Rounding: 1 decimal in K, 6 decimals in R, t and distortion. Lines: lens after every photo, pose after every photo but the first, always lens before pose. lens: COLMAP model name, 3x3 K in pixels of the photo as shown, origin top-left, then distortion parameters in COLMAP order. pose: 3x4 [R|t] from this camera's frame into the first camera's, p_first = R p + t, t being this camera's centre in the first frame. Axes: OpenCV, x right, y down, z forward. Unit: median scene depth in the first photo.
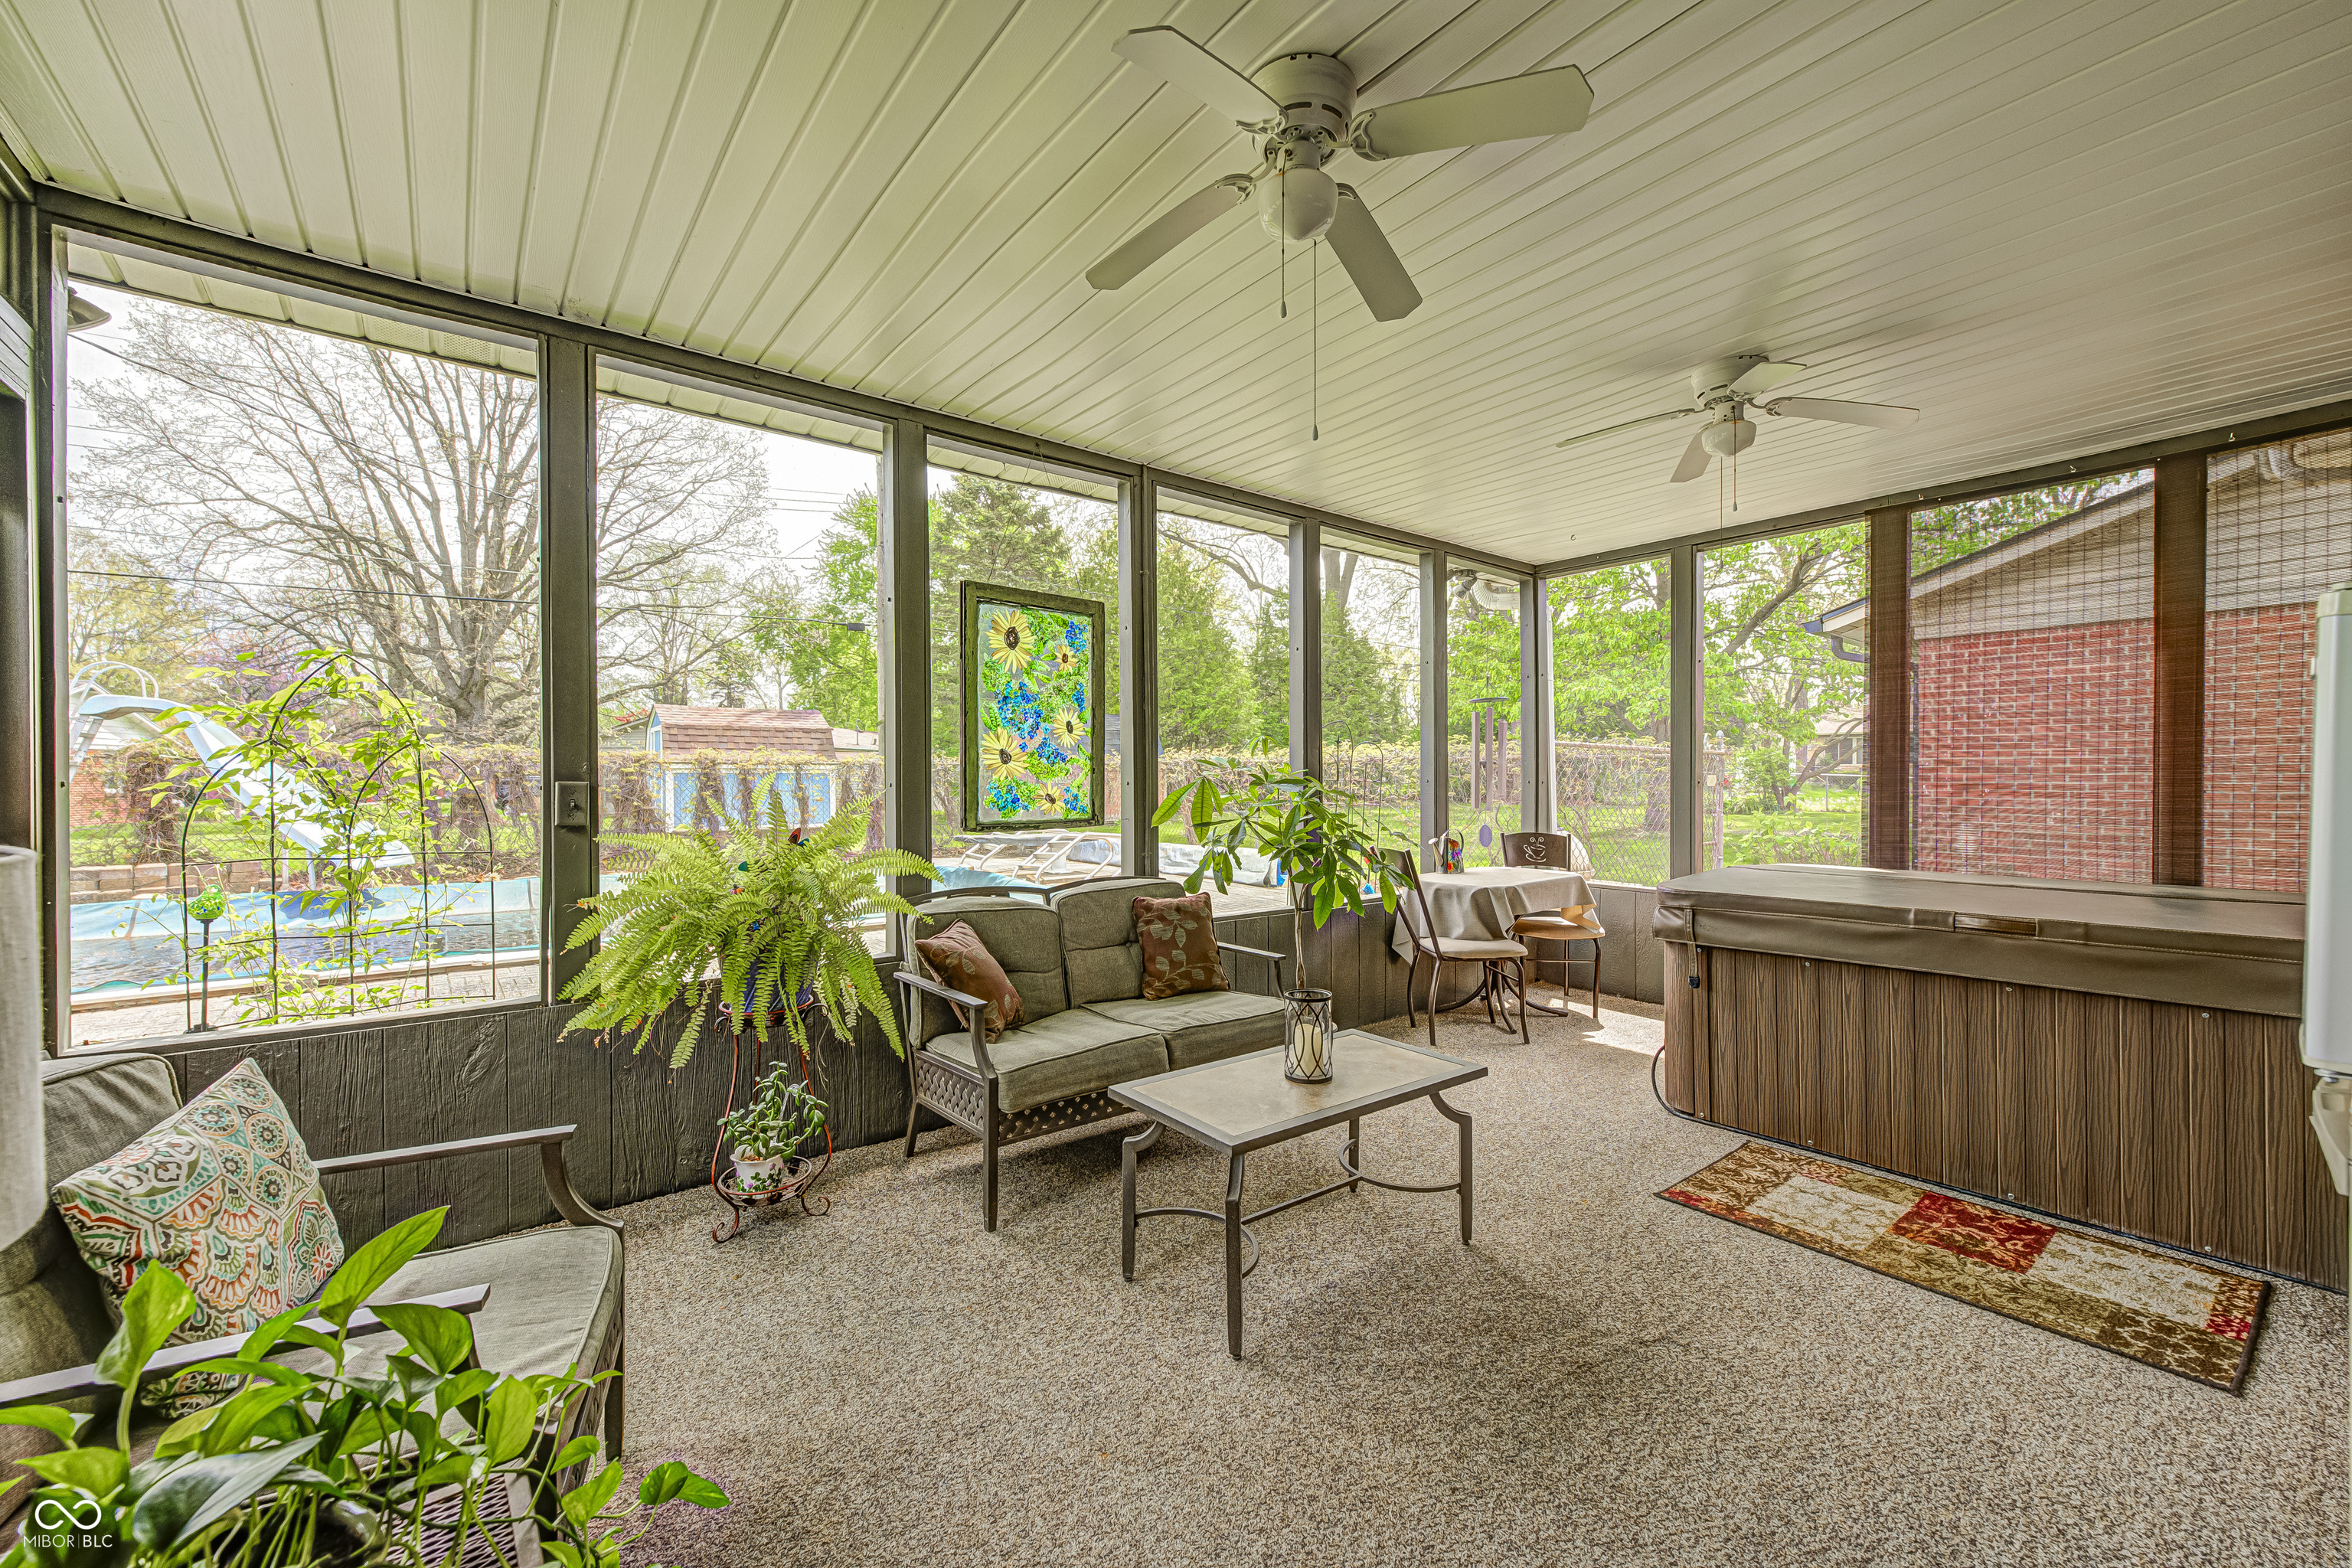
lens RADIAL K [[916.8, 0, 1183.0], [0, 916.8, 787.2], [0, 0, 1]] dist [0.001044, 0.000014]
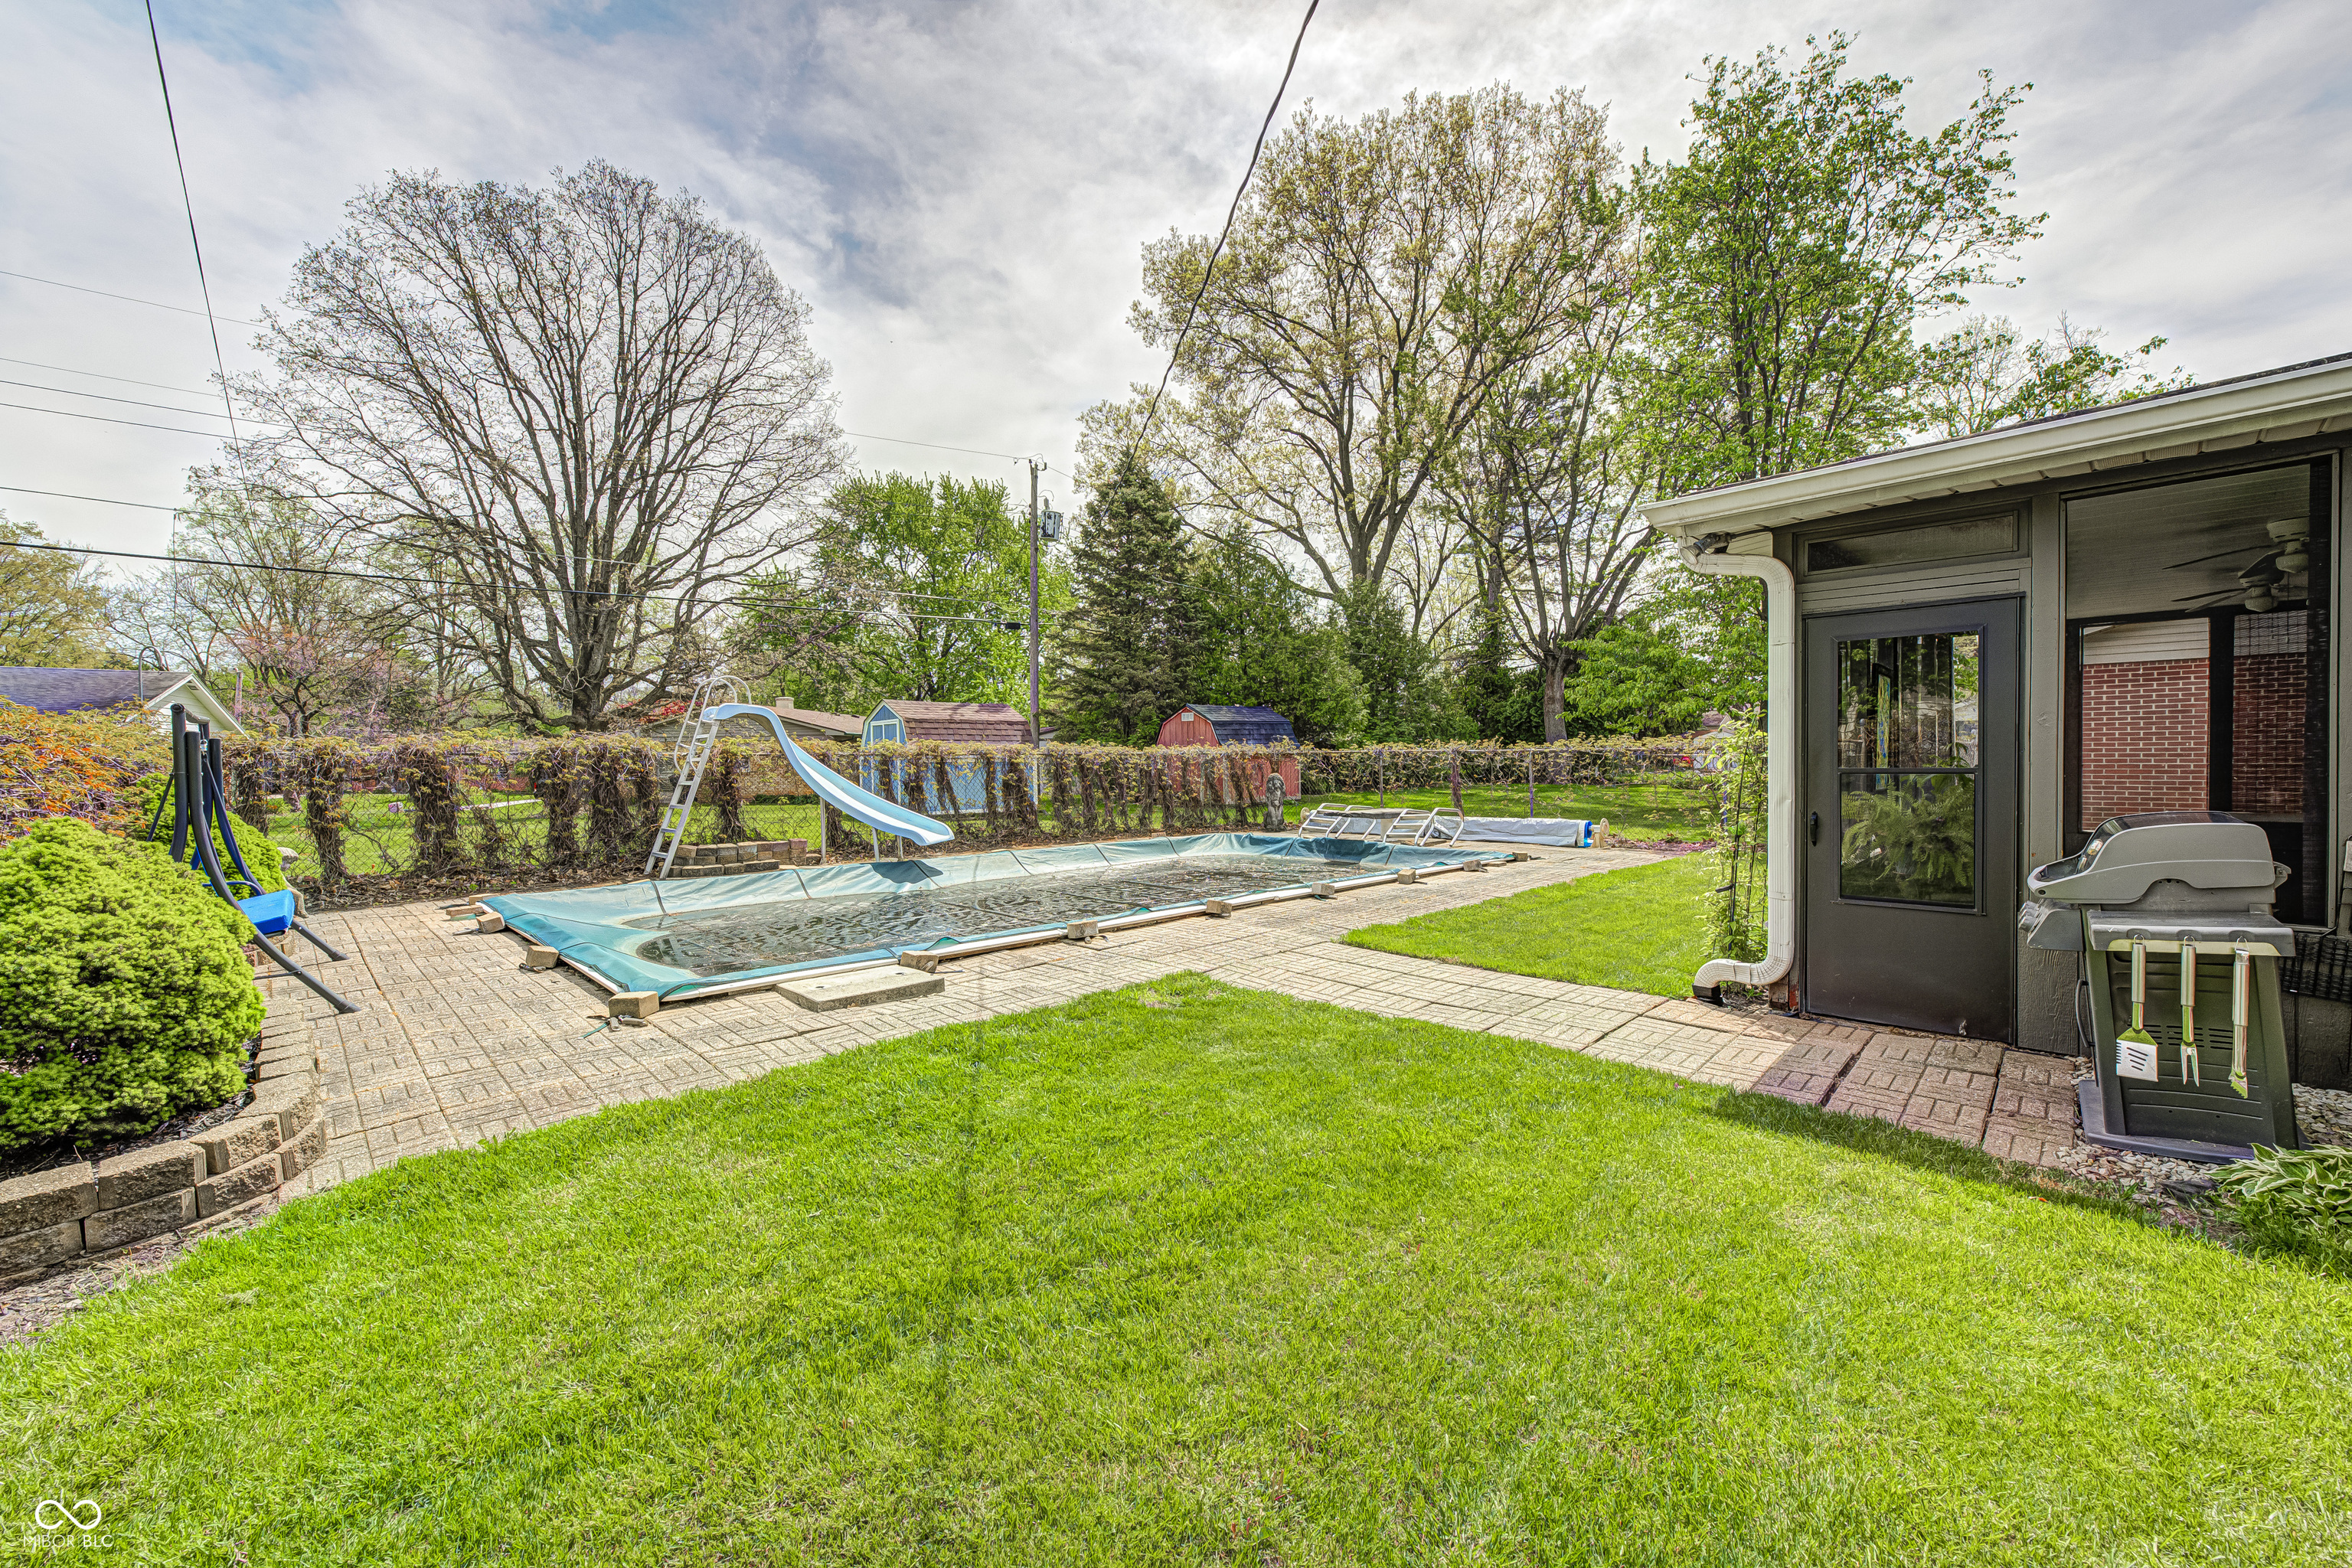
lens RADIAL K [[916.8, 0, 1172.5], [0, 916.8, 779.3], [0, 0, 1]] dist [0.001044, 0.000014]
pose [[0.994057, -0.009902, 0.108406, -0.288163], [0.009732, 0.999950, 0.002093, 0.003735], [-0.108421, -0.001026, 0.994105, -0.085984]]
